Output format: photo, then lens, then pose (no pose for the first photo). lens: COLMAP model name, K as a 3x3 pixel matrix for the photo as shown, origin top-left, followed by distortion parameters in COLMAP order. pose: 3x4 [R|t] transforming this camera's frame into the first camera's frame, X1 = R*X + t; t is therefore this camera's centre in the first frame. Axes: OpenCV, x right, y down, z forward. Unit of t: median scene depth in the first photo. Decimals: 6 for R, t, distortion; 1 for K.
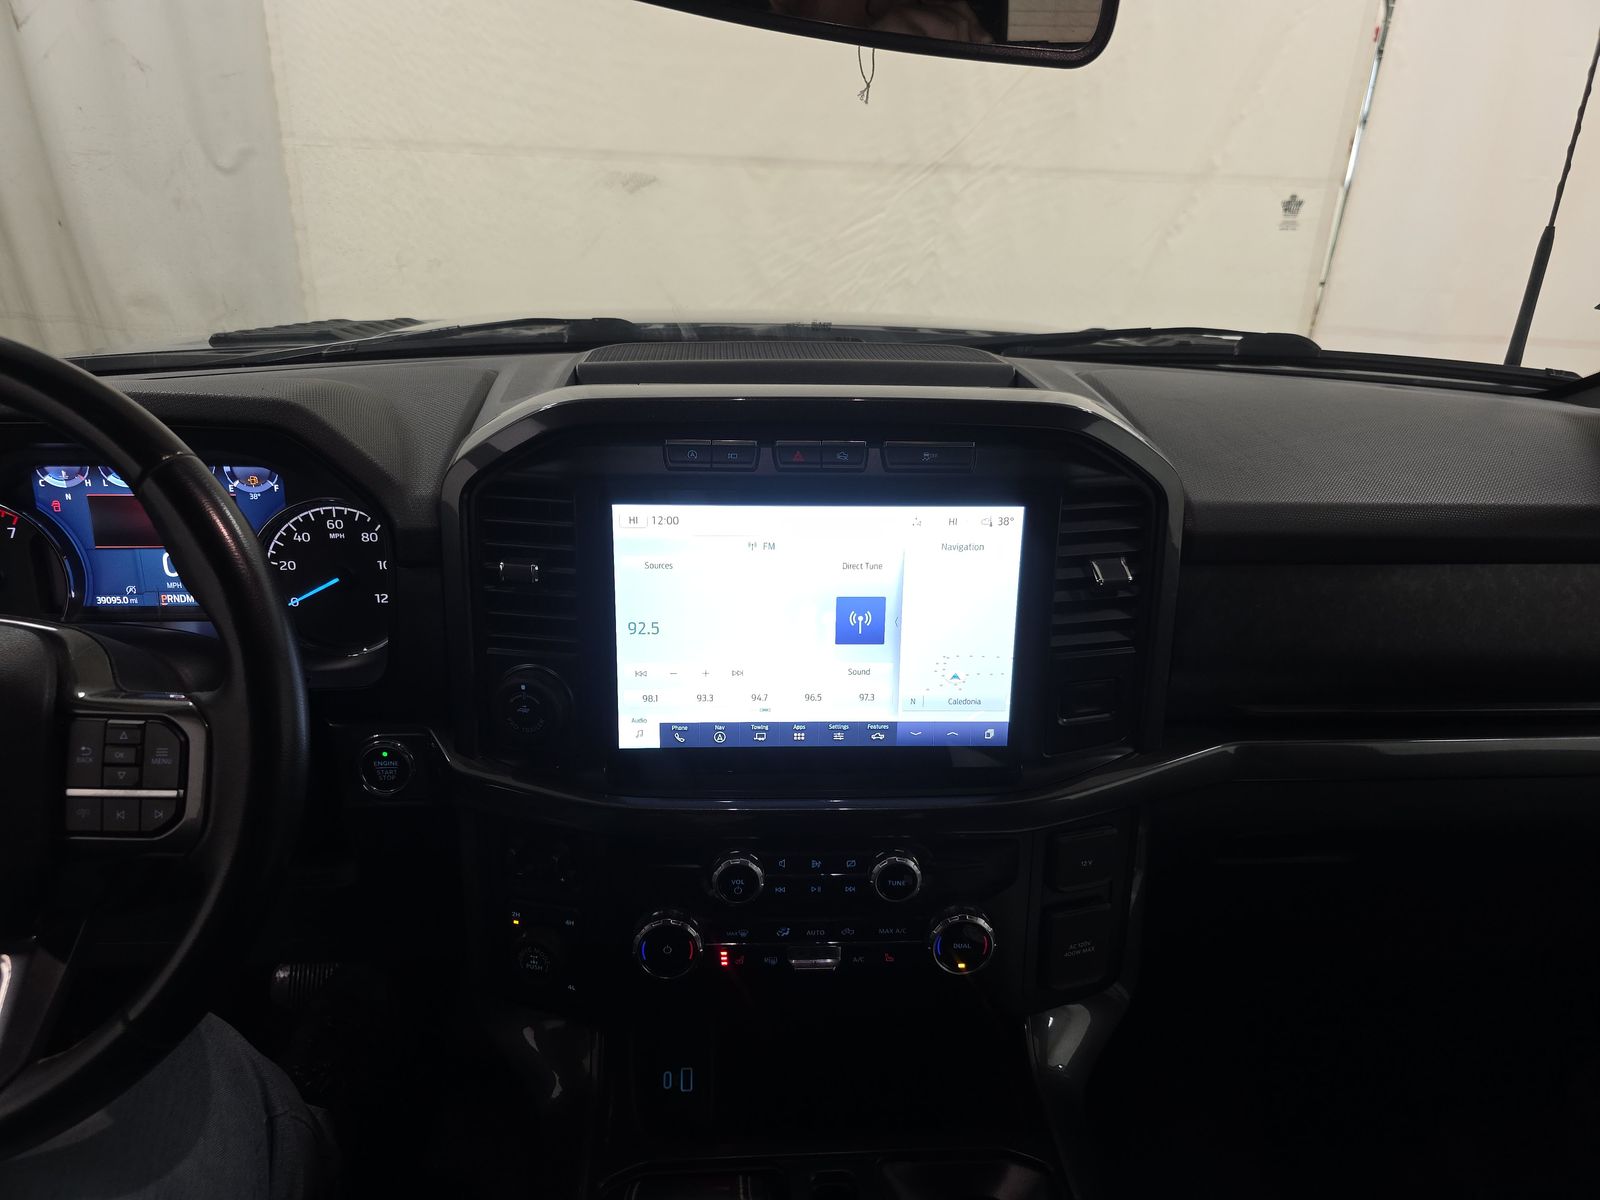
lens RADIAL K [[1083.6, 0, 807.4], [0, 1083.6, 611.1], [0, 0, 1]] dist [0.032914, -0.025825]
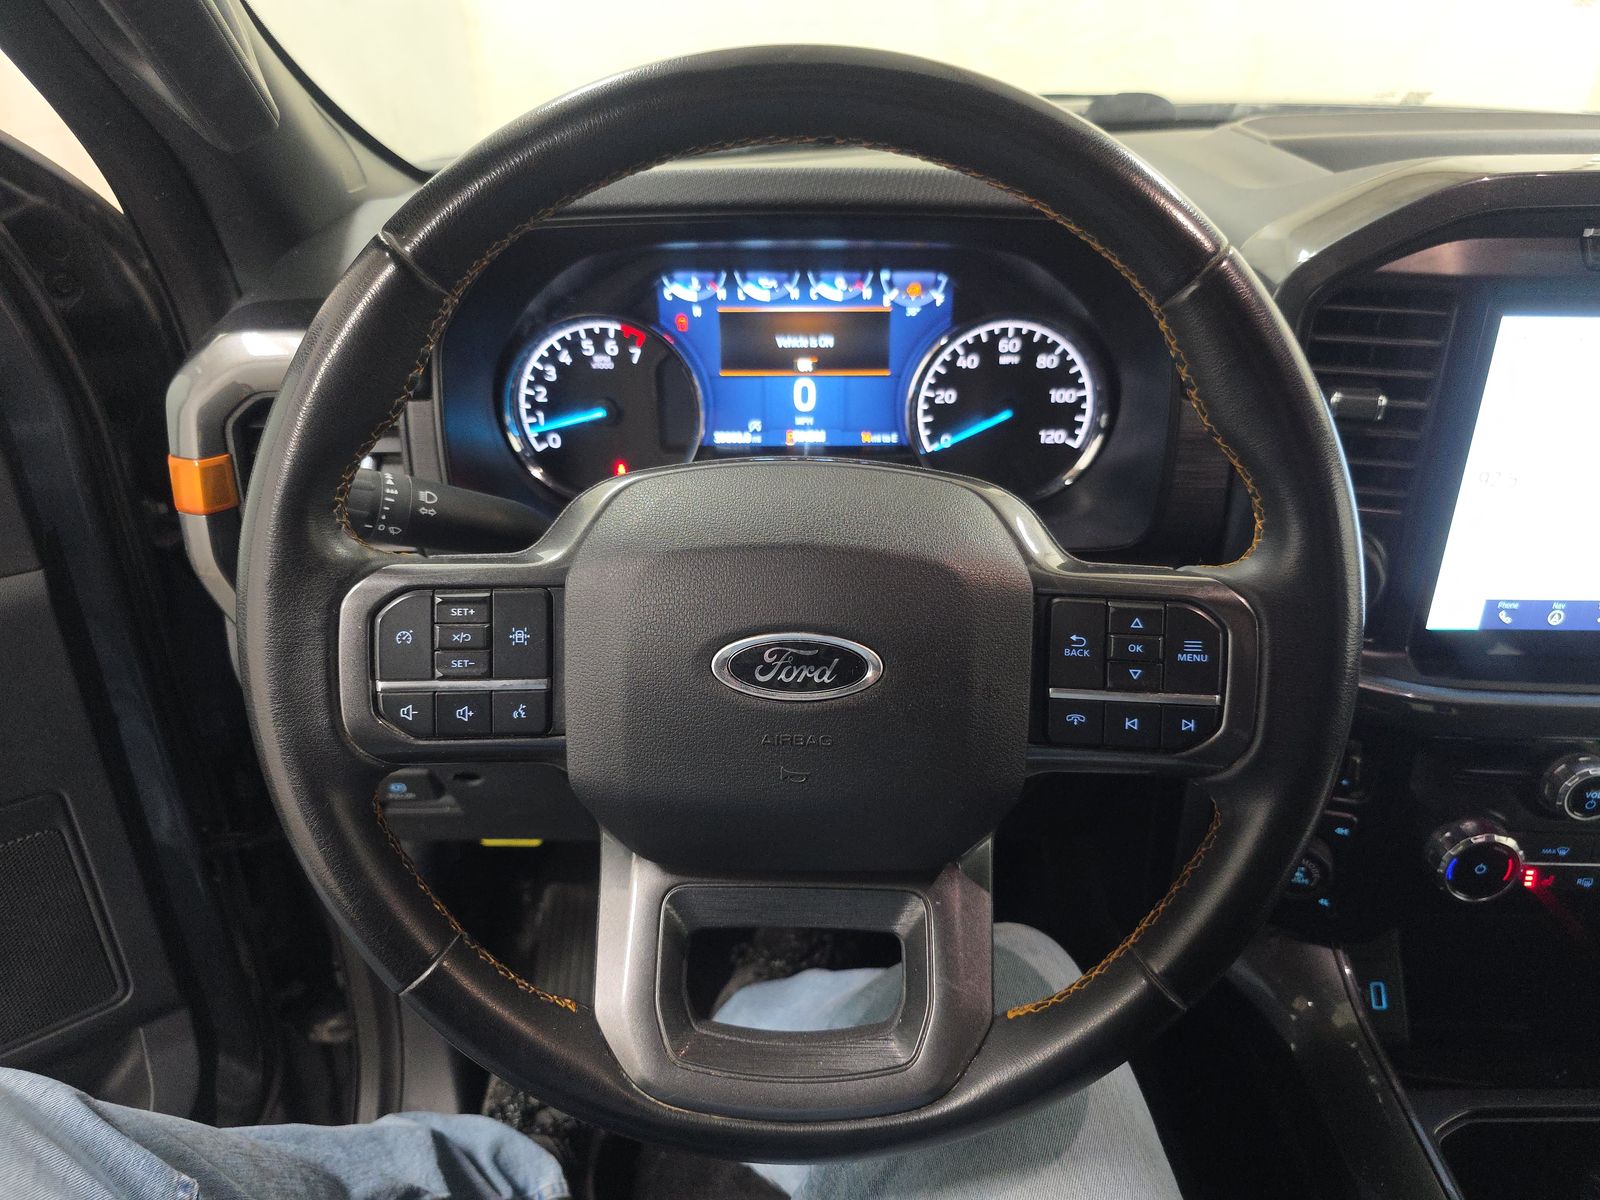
lens RADIAL K [[1083.6, 0, 804.6], [0, 1083.6, 615.2], [0, 0, 1]] dist [0.032914, -0.025825]
pose [[0.997705, 0.018401, -0.065164, -0.533142], [-0.008003, 0.987666, 0.156372, -0.006086], [0.067238, -0.155492, 0.985546, 0.153866]]
